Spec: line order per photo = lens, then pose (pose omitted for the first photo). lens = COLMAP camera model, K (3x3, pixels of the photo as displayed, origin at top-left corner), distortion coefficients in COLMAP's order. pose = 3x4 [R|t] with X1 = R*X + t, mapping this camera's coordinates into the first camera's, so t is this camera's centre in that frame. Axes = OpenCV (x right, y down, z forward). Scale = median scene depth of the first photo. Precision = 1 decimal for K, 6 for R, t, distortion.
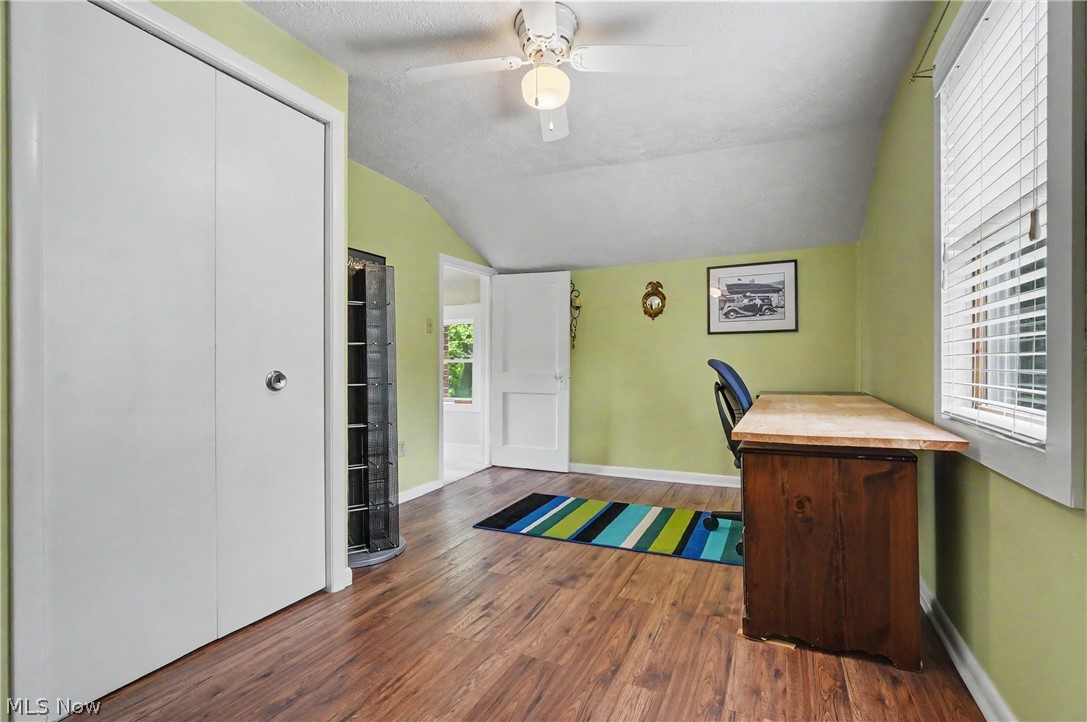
lens RADIAL K [[499.0, 0, 545.4], [0, 499.0, 363.2], [0, 0, 1]] dist [-0.000498, 0.000053]
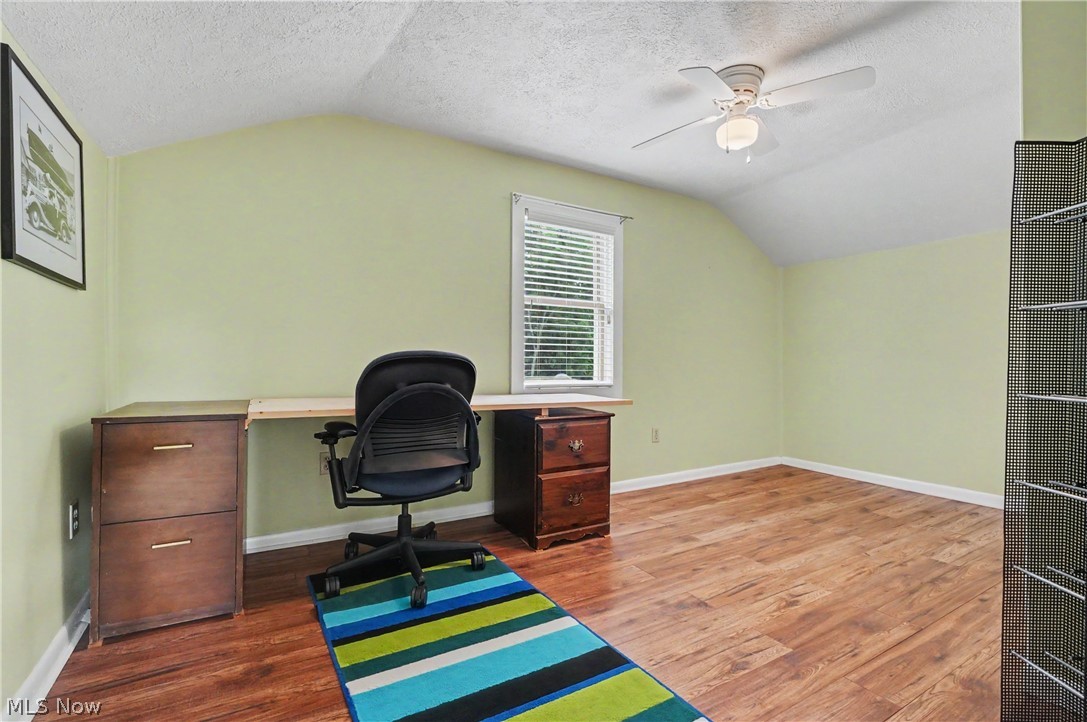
lens RADIAL K [[499.0, 0, 543.7], [0, 499.0, 363.3], [0, 0, 1]] dist [-0.000498, 0.000053]
pose [[-0.836389, -0.002784, 0.548129, -0.252528], [-0.004557, 0.999988, -0.001874, 0.014812], [-0.548117, -0.004065, -0.836392, 2.166952]]
